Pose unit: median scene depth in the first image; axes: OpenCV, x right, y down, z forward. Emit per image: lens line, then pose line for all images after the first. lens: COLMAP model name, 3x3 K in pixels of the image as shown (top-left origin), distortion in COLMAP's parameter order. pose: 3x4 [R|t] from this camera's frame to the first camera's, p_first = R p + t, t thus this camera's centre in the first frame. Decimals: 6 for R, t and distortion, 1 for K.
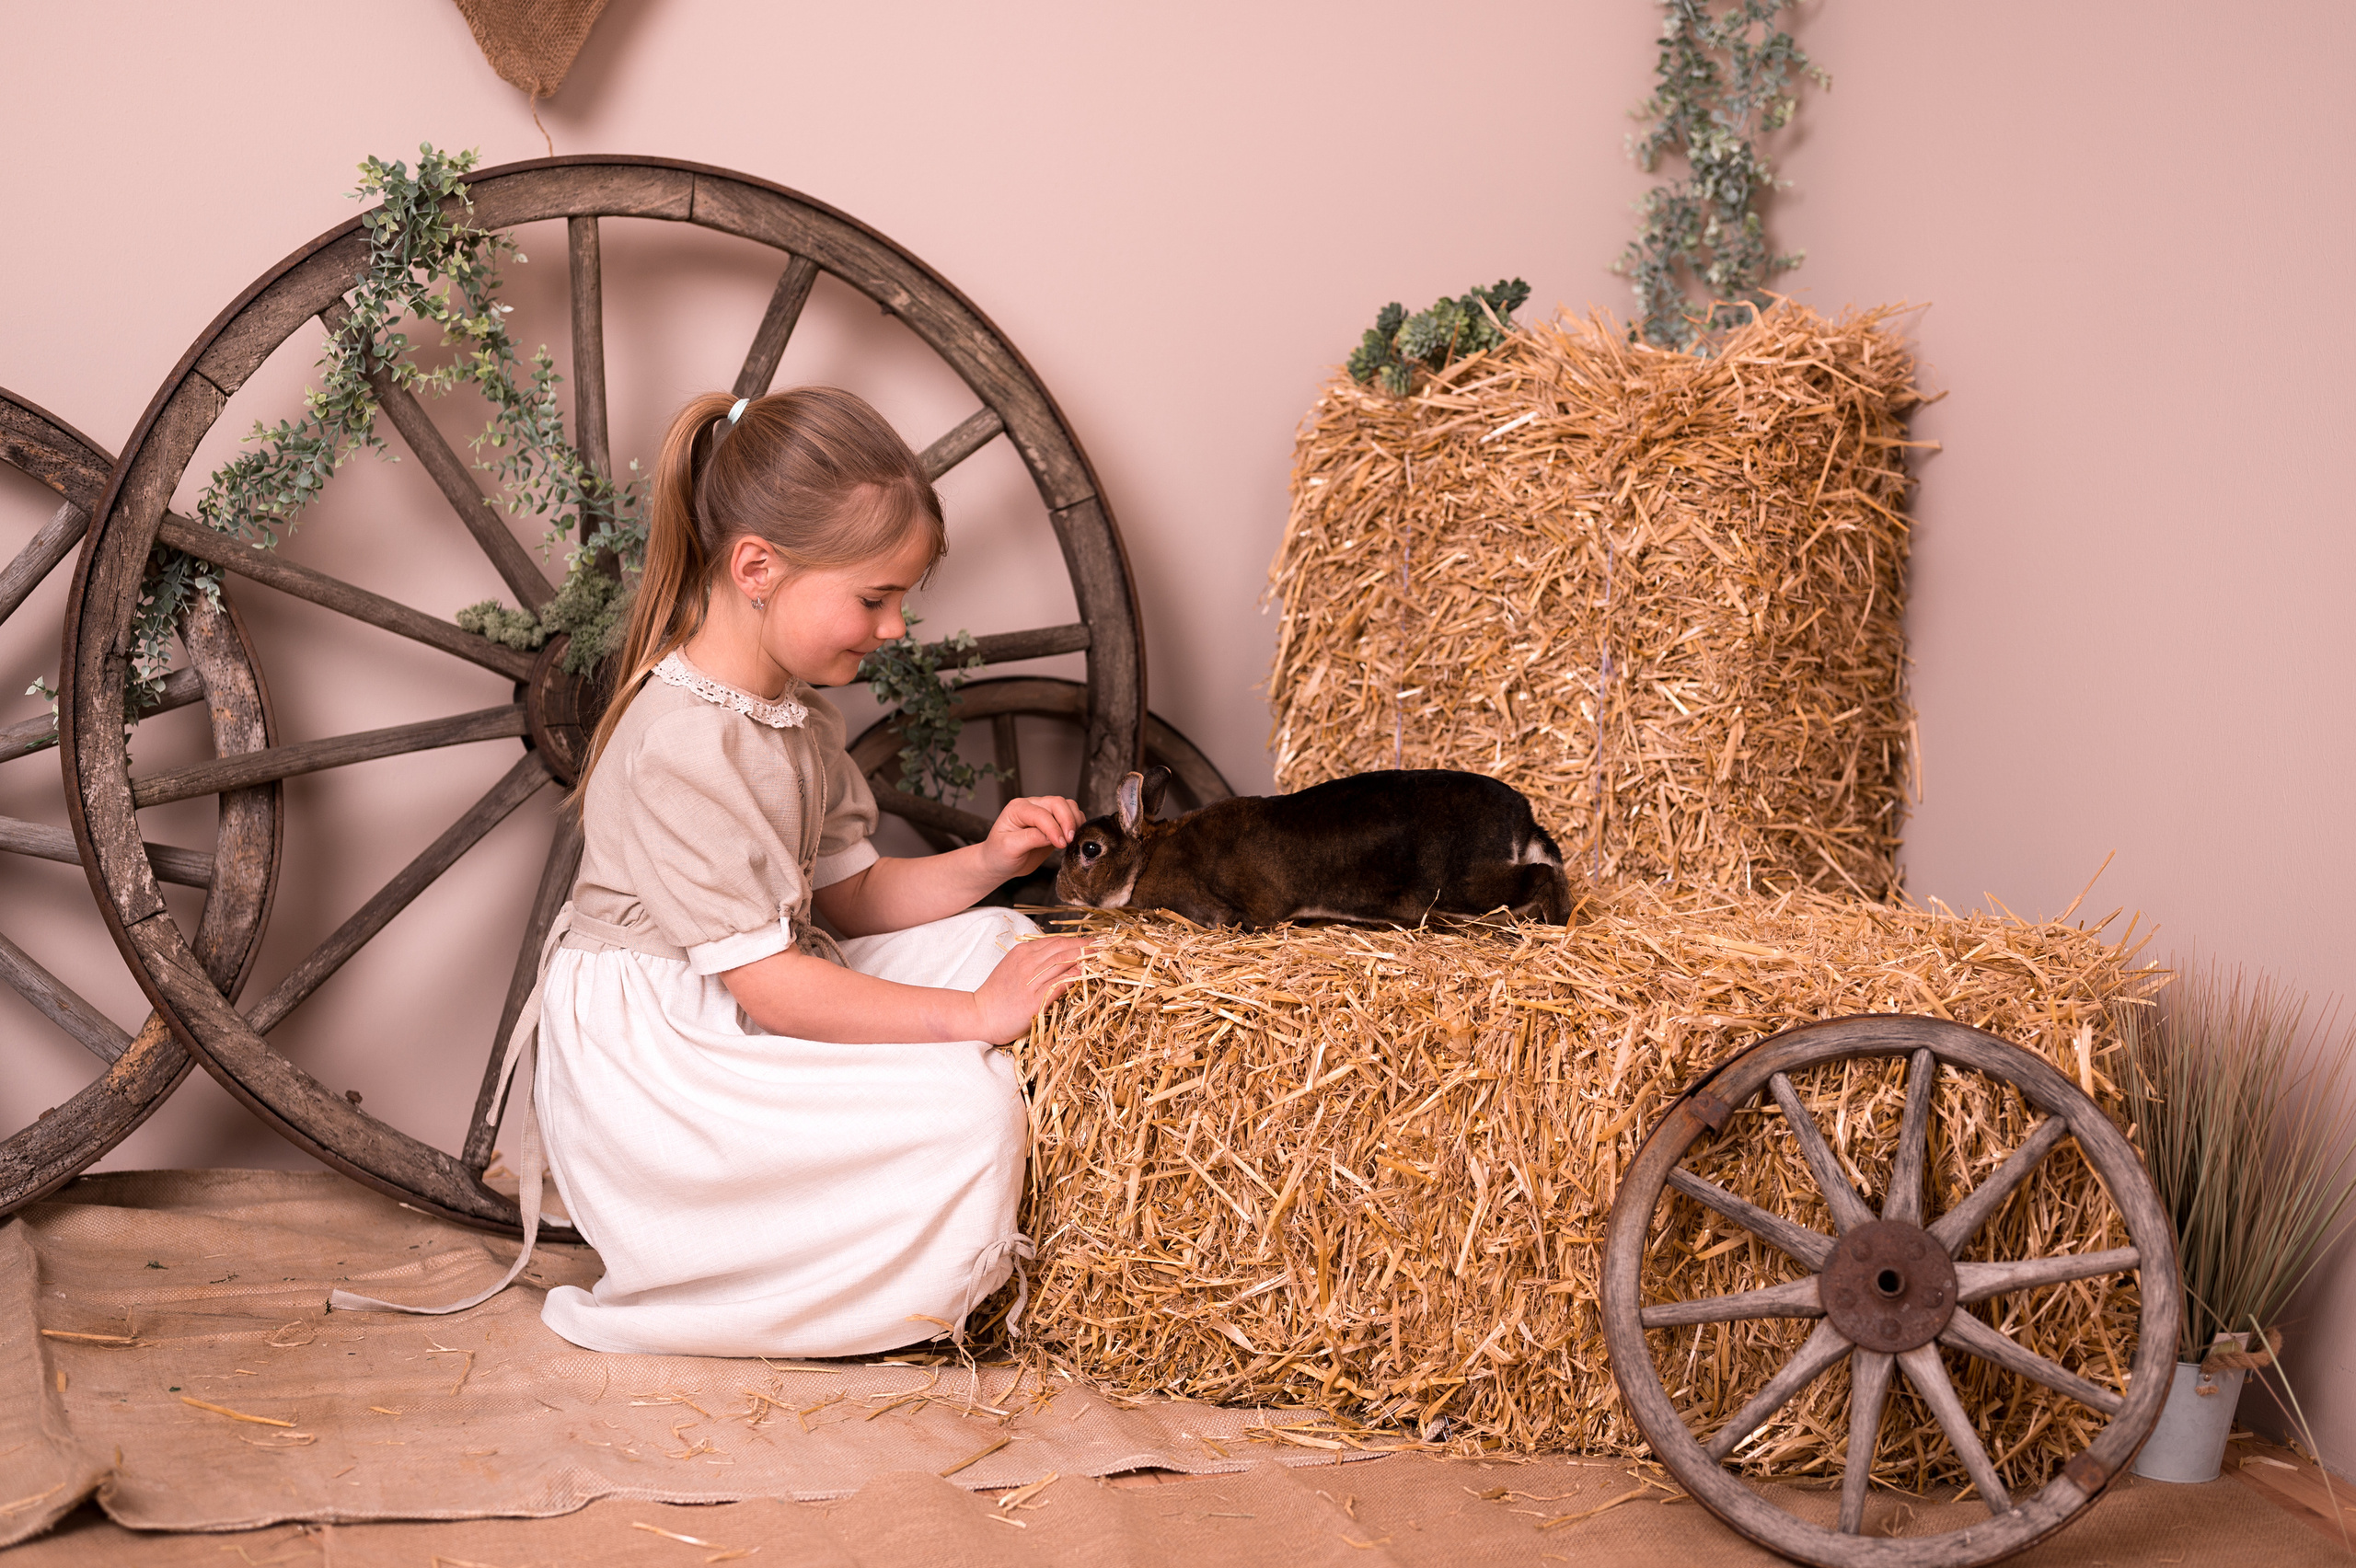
lens RADIAL K [[3331.4, 0, 1170.7], [0, 3331.4, 773.7], [0, 0, 1]] dist [-0.006845, 0.000000]
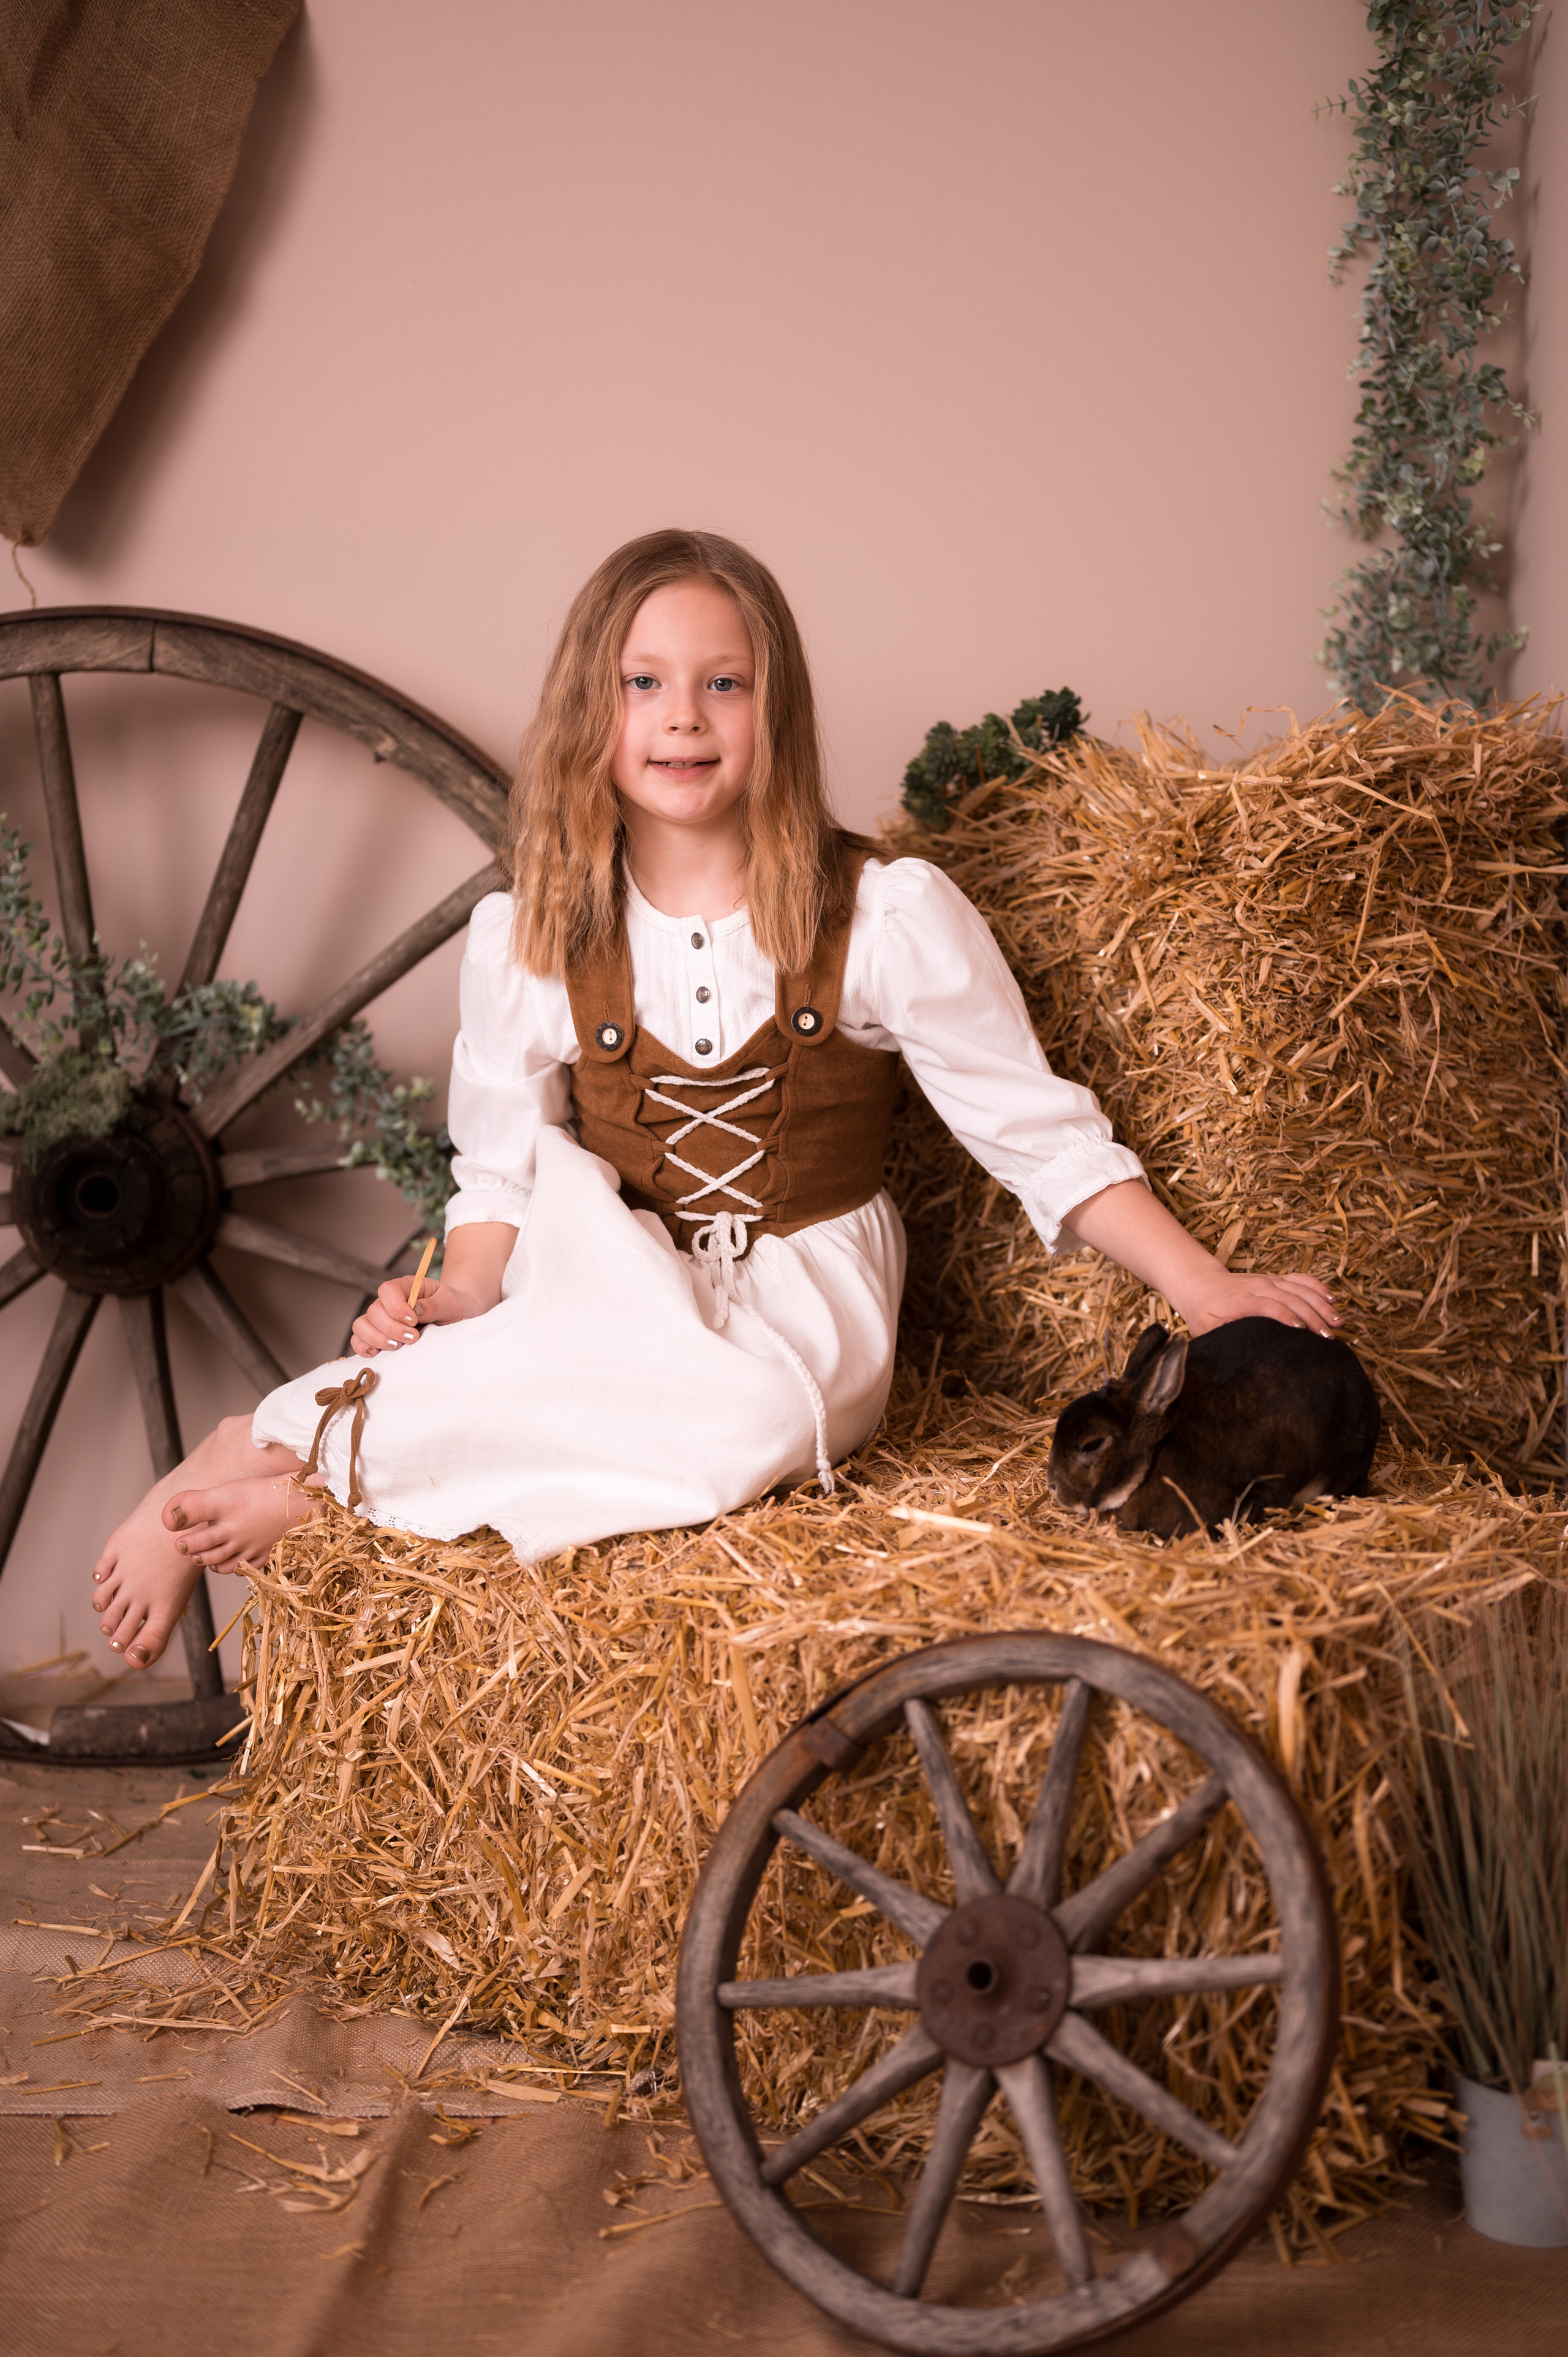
lens RADIAL K [[3332.6, 0, 797.0], [0, 3332.6, 1183.4], [0, 0, 1]] dist [-0.006845, 0.000000]
pose [[0.940974, 0.002739, -0.338467, 0.343119], [0.002579, 0.999880, 0.015261, -0.037689], [0.338468, -0.015233, 0.940855, 0.186065]]
